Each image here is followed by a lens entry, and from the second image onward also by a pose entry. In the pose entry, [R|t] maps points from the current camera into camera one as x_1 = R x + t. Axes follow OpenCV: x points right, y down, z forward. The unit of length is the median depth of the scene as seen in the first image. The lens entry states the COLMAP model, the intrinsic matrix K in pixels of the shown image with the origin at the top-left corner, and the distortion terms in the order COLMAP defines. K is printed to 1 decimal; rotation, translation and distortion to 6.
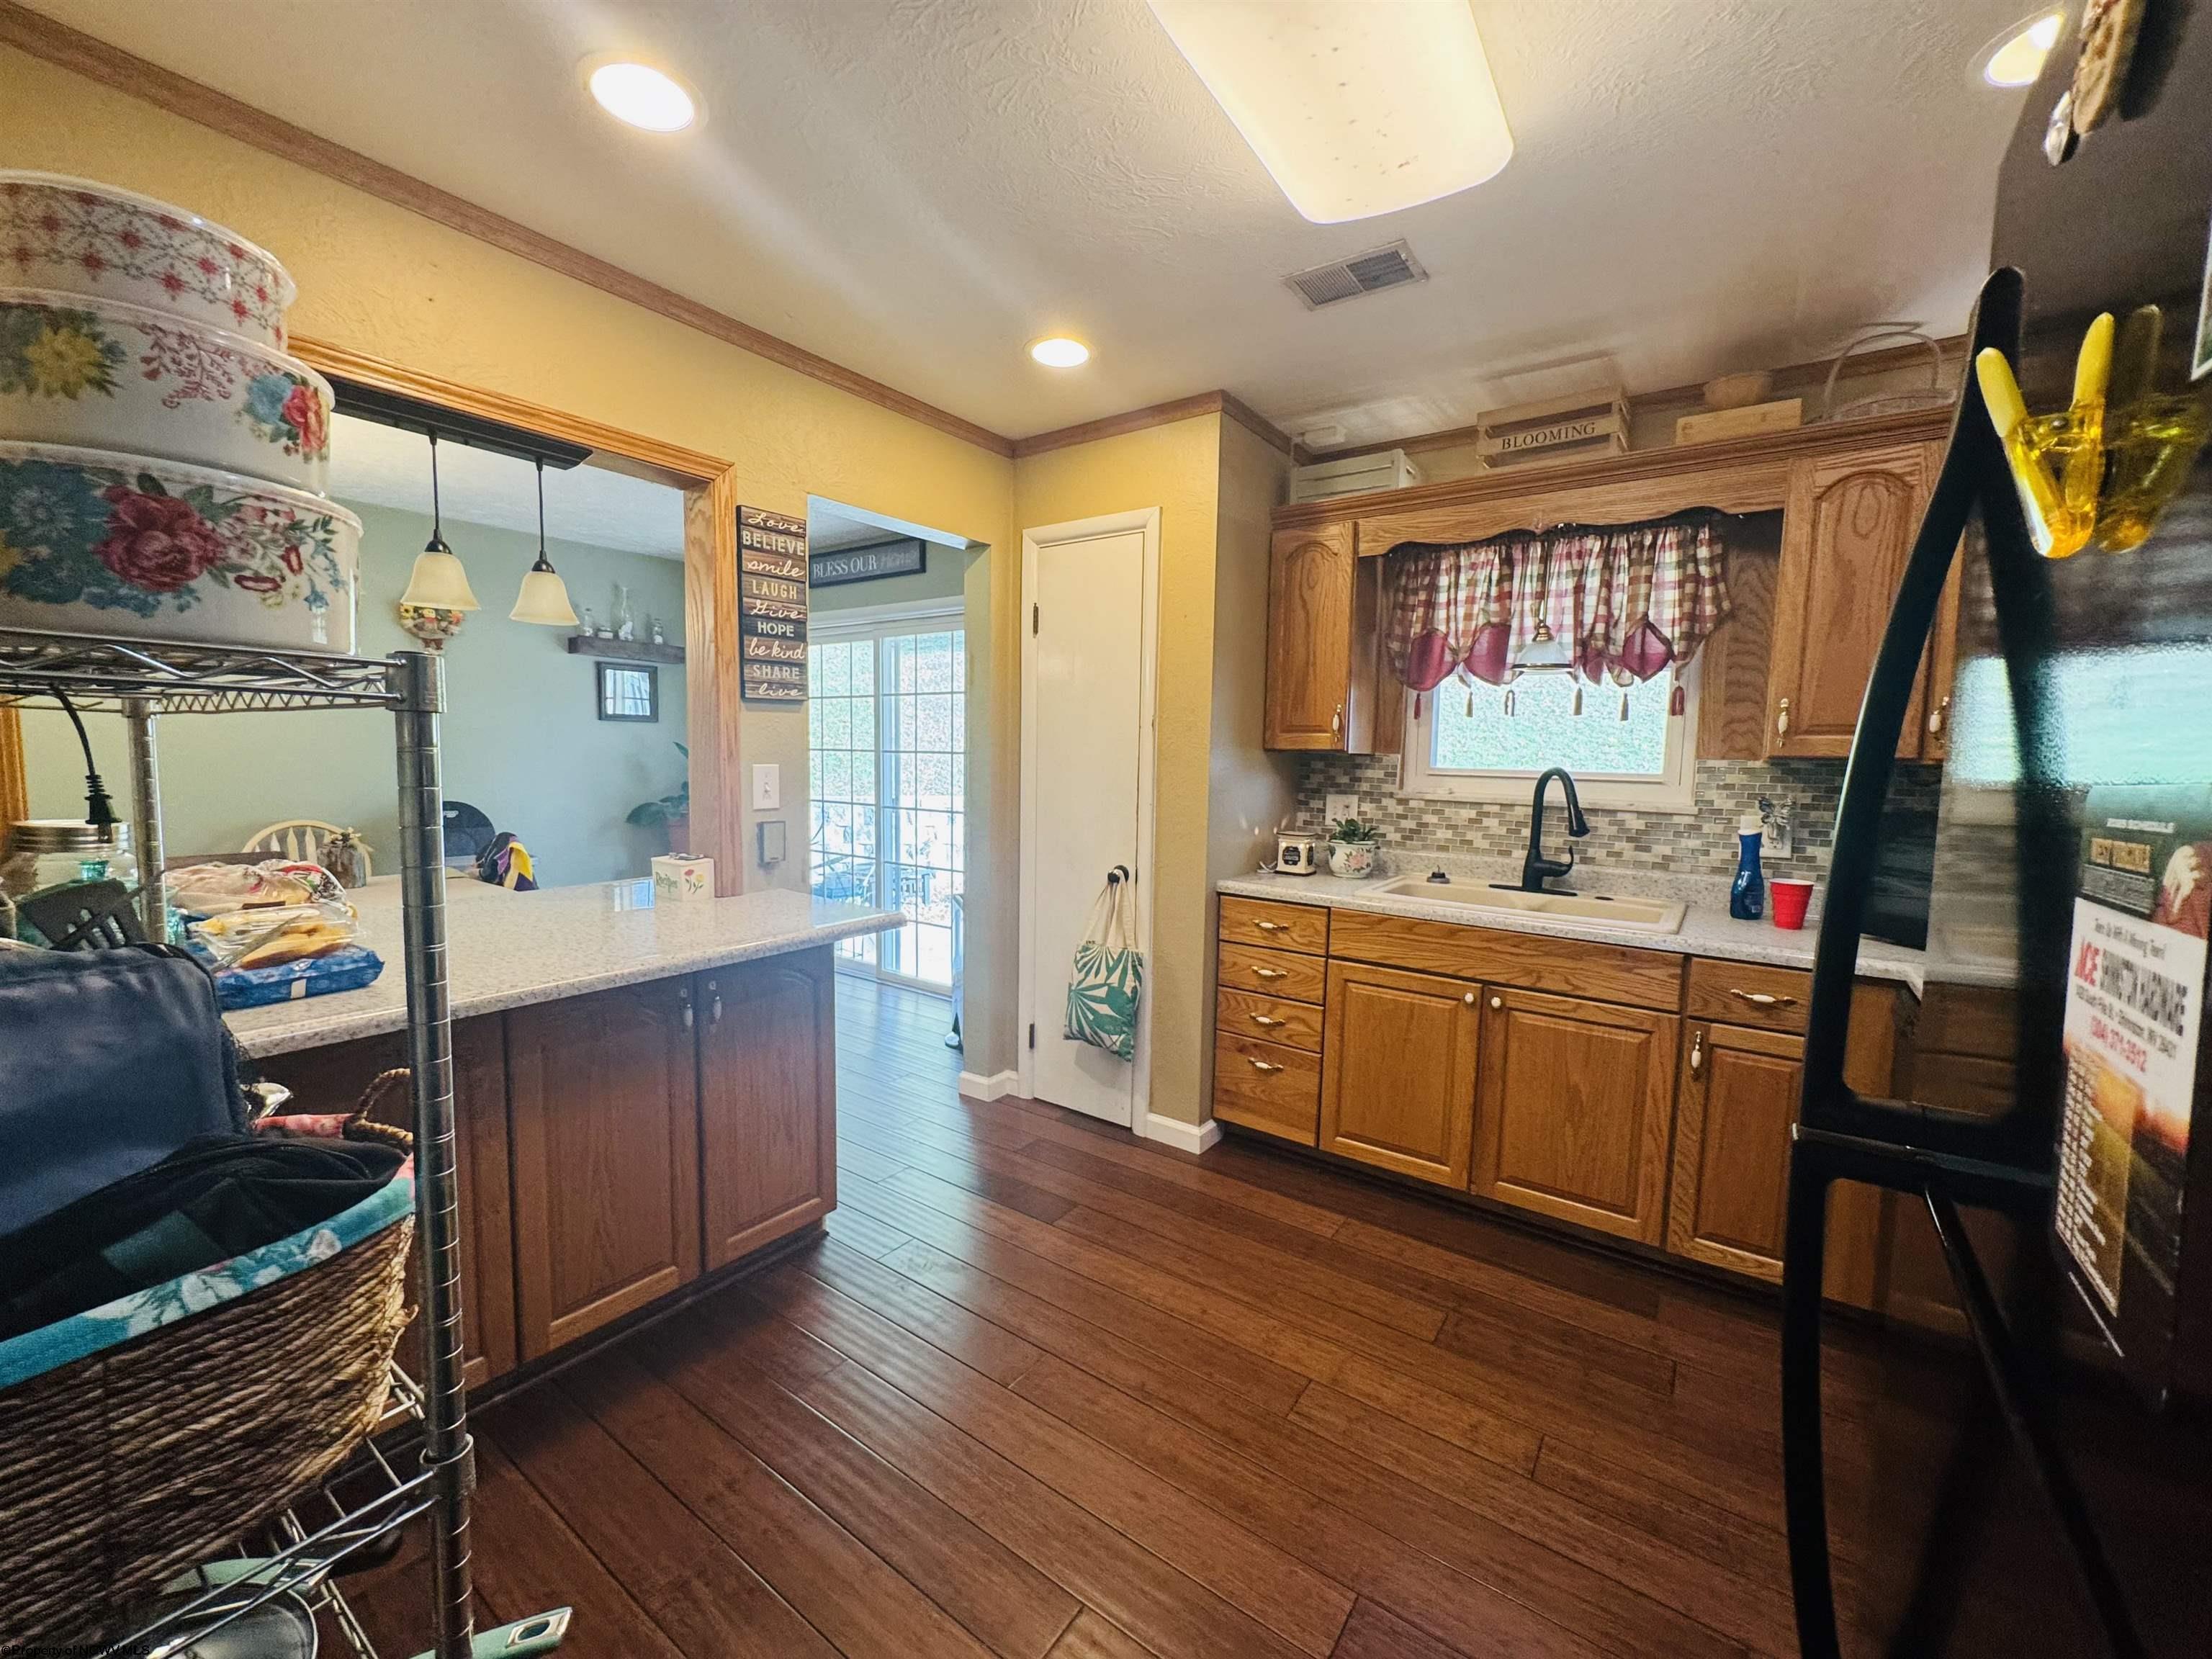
lens RADIAL K [[915.0, 0, 1106.0], [0, 915.0, 829.5], [0, 0, 1]] dist [0.003107, 0.000313]
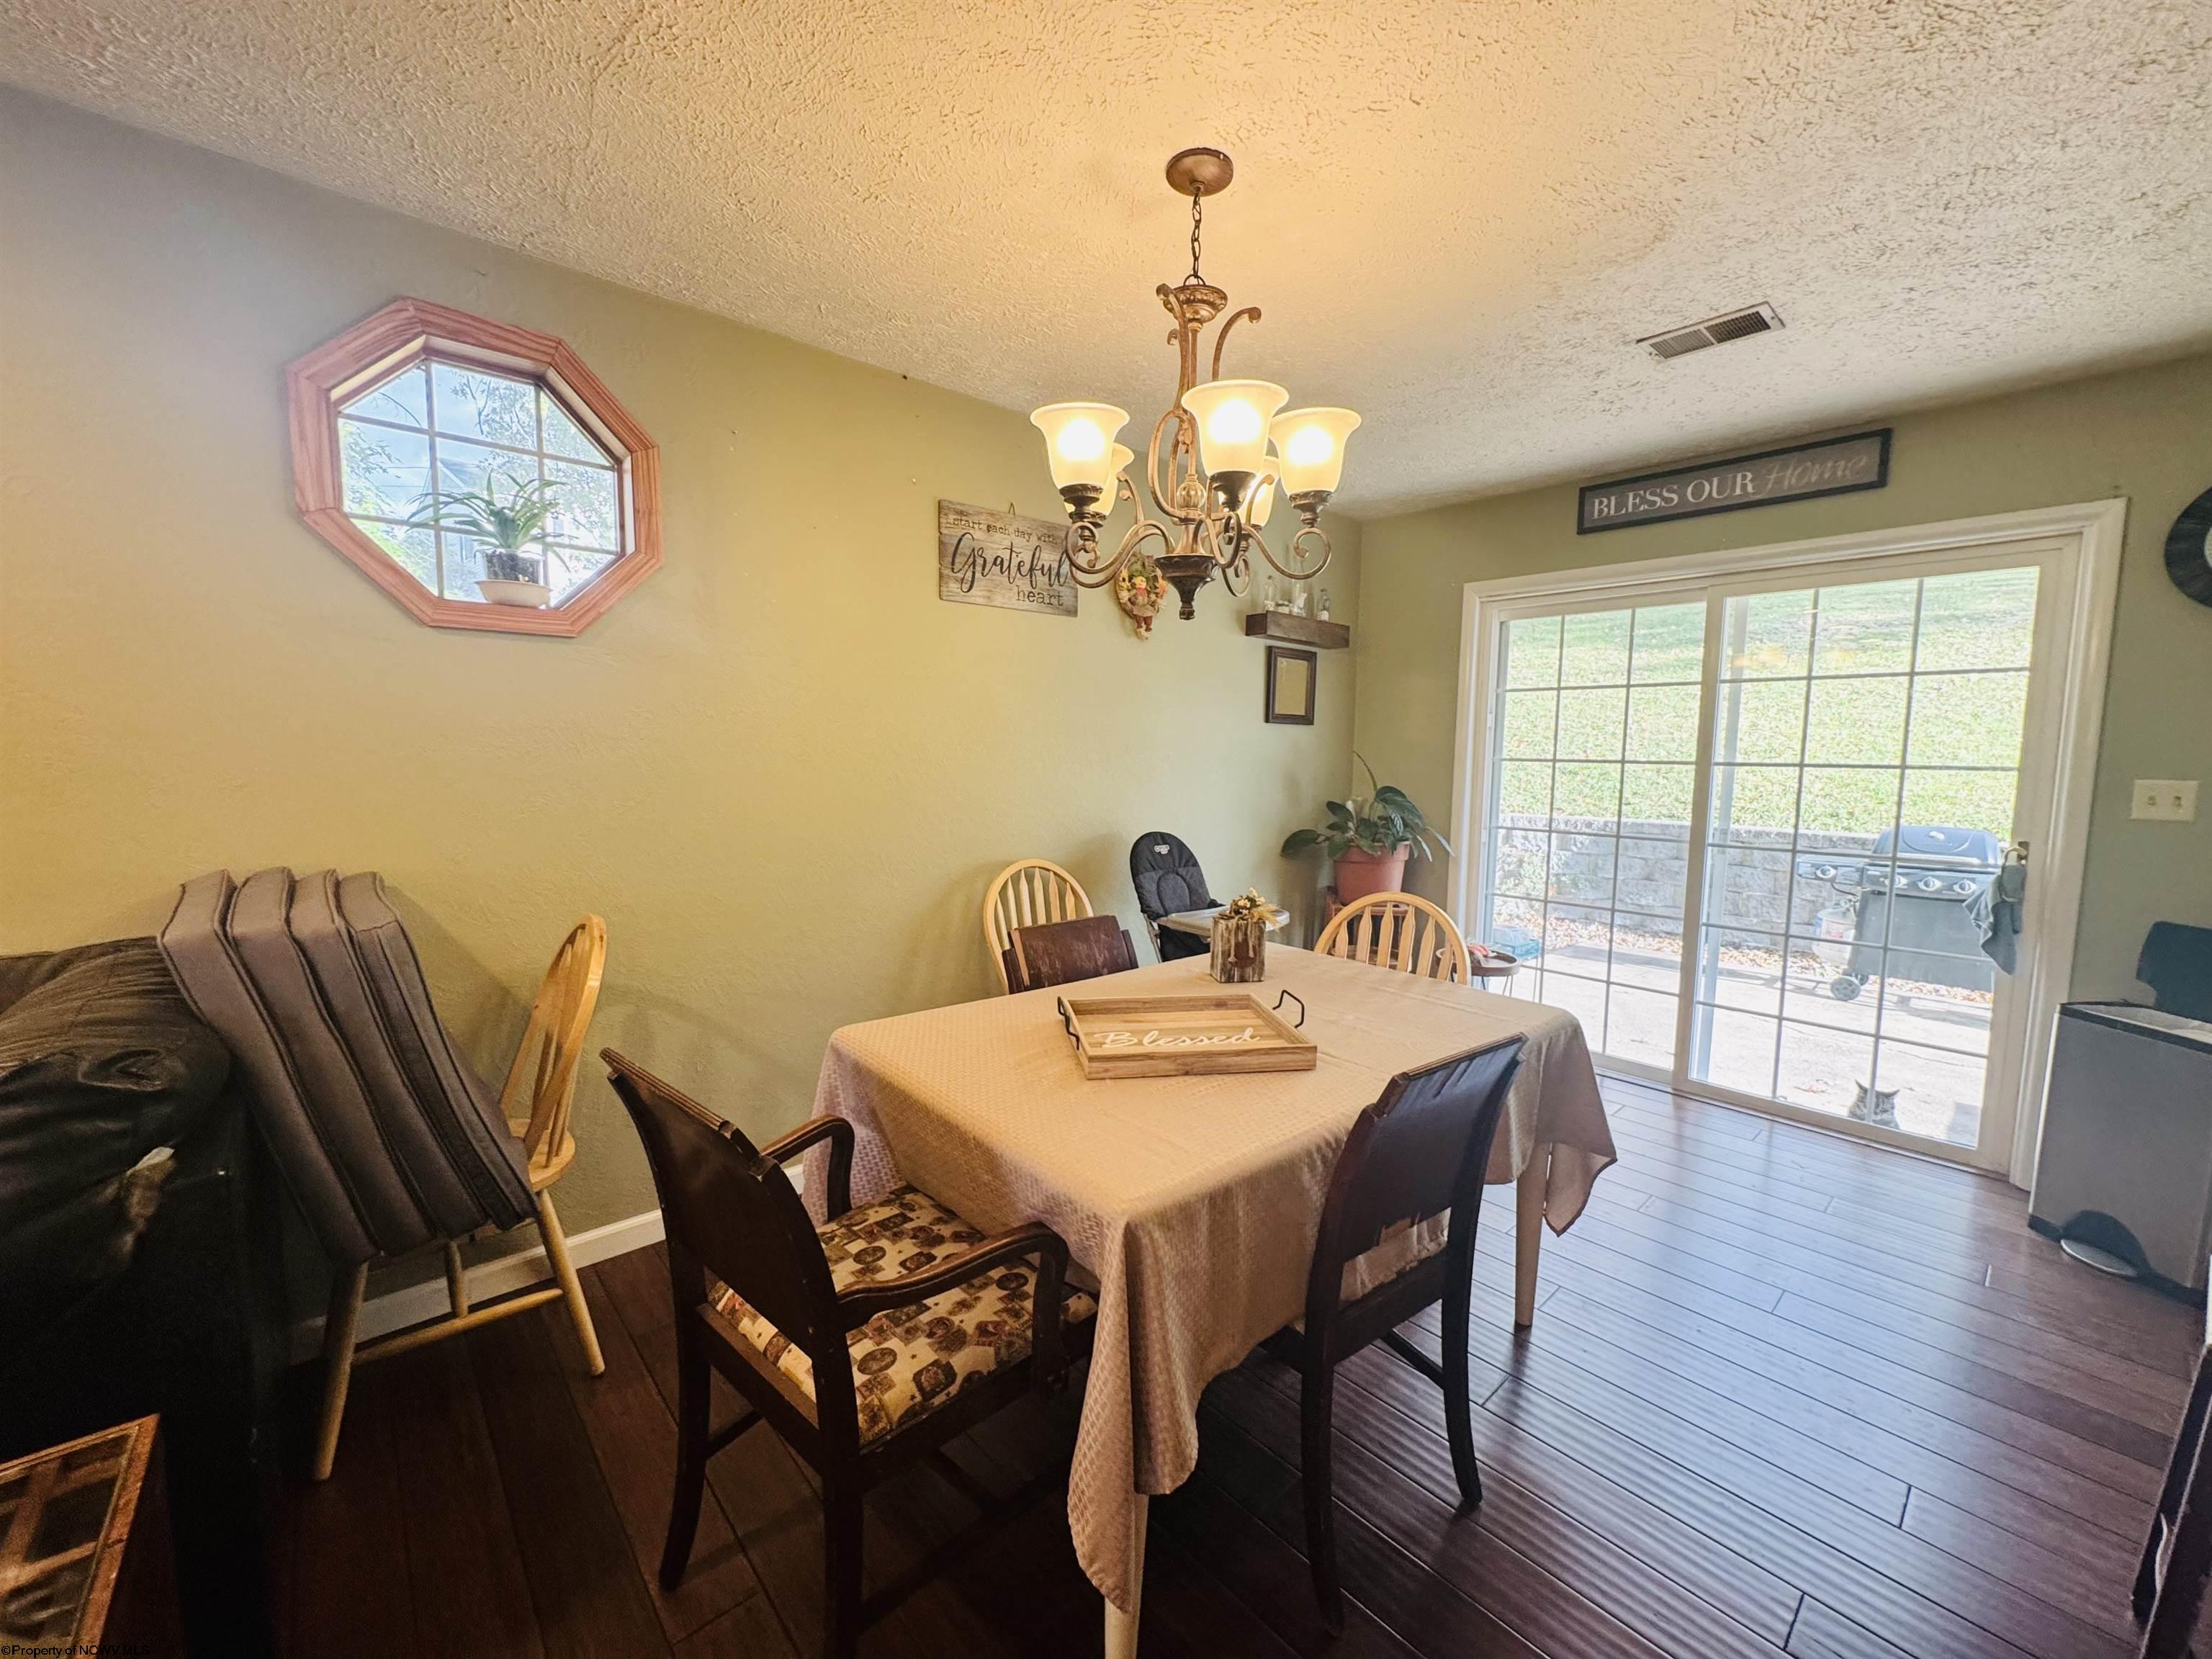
lens RADIAL K [[883.5, 0, 1106.0], [0, 883.5, 829.5], [0, 0, 1]] dist [-0.003217, 0.000742]
pose [[0.977216, 0.013544, -0.211815, -0.553509], [-0.013895, 0.999903, -0.000170, -0.029283], [0.211793, 0.003109, 0.977310, 0.258545]]
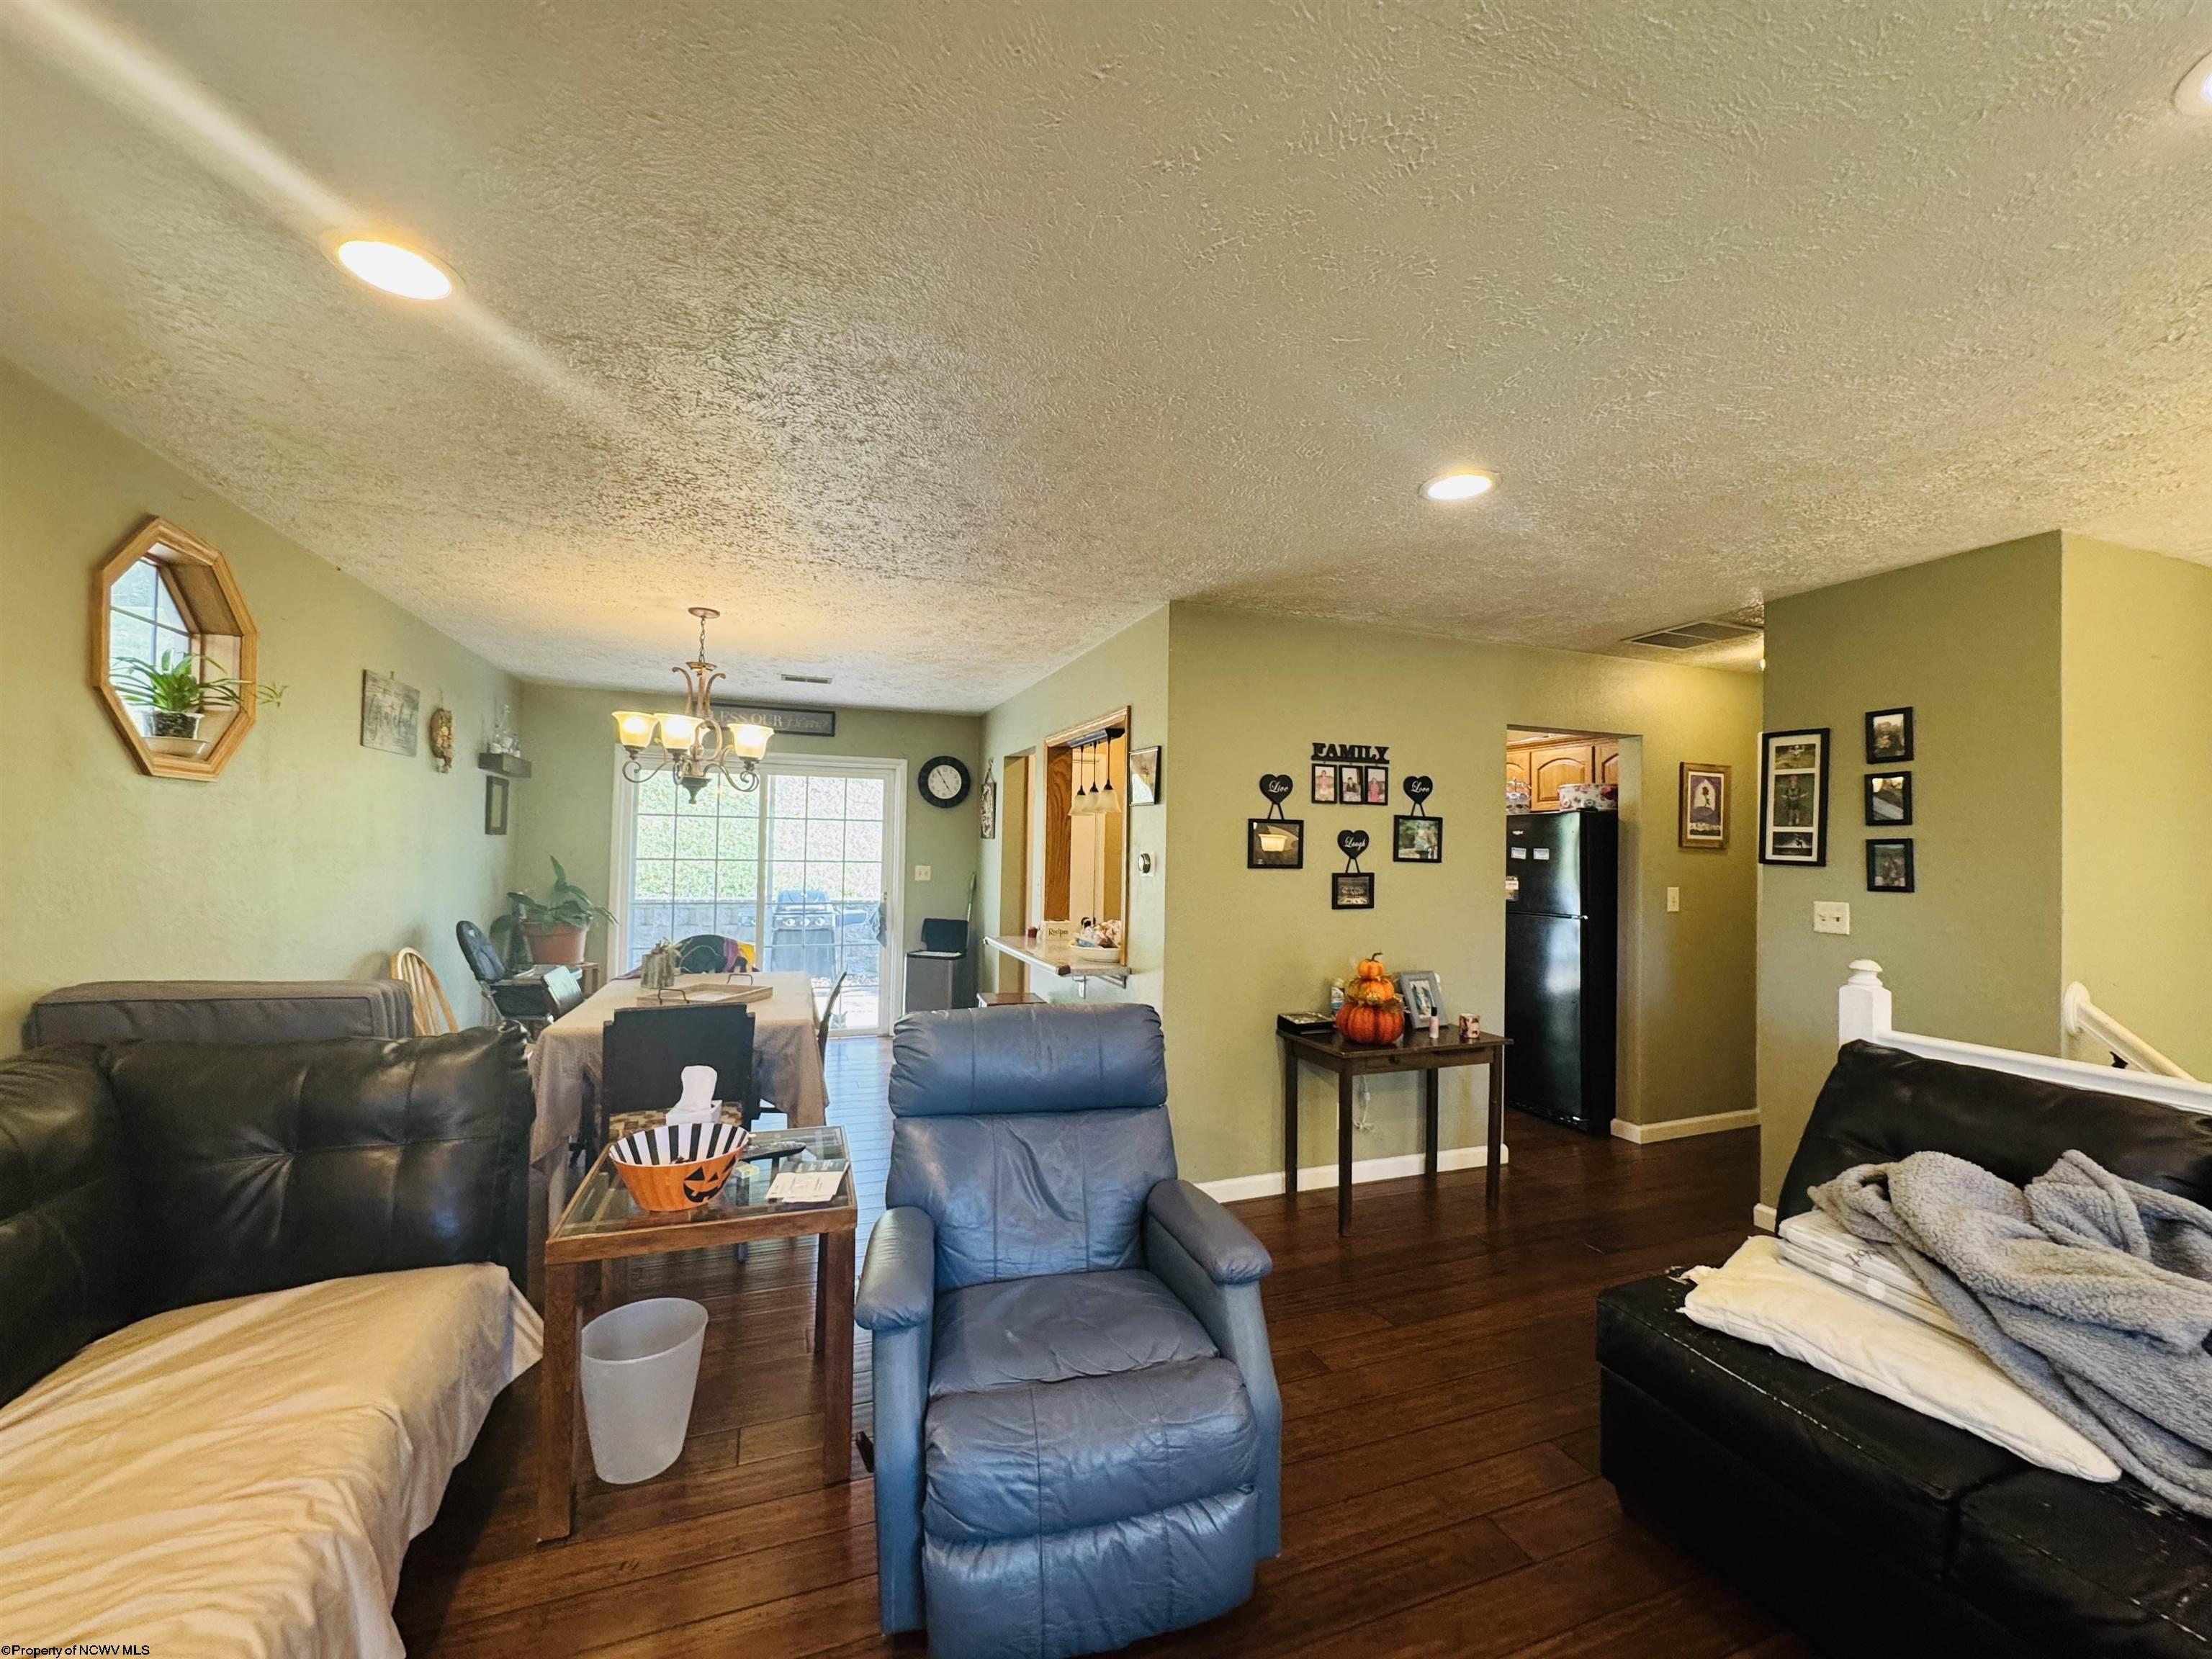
lens RADIAL K [[883.5, 0, 1106.0], [0, 883.5, 829.5], [0, 0, 1]] dist [-0.003217, 0.000742]
pose [[0.553439, 0.010750, 0.832821, -1.040141], [0.065624, 0.996245, -0.056468, -0.026600], [-0.830301, 0.085905, 0.550655, -0.103483]]
